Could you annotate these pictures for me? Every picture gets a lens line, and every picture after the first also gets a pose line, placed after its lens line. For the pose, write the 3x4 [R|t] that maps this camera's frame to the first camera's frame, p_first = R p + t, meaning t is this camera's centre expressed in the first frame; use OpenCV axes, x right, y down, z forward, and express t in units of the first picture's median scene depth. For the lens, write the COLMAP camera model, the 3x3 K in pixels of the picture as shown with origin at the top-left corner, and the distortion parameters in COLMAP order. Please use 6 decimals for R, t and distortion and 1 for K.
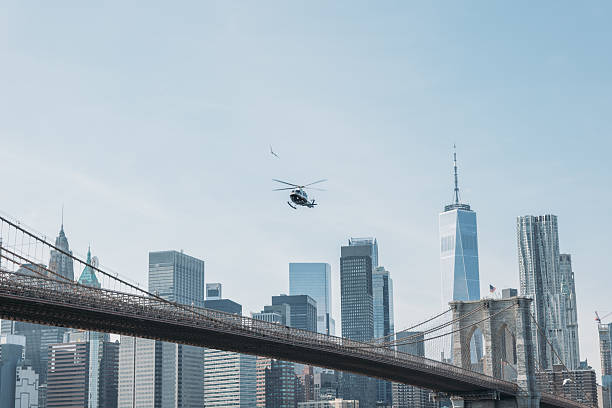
lens RADIAL K [[1209.3, 0, 306.0], [0, 1209.3, 204.0], [0, 0, 1]] dist [0.018488, 0.013208]
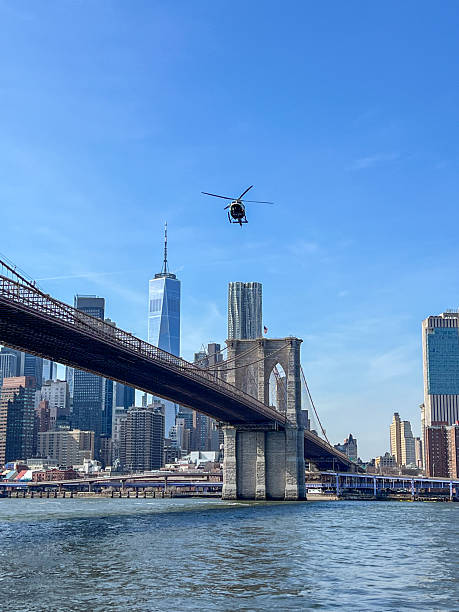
lens RADIAL K [[954.3, 0, 229.5], [0, 954.3, 306.0], [0, 0, 1]] dist [0.156834, -0.002715]
pose [[0.971306, 0.063435, 0.229218, -0.042961], [-0.068636, 0.997532, 0.014782, 0.021598], [-0.227715, -0.030090, 0.973263, 0.095343]]
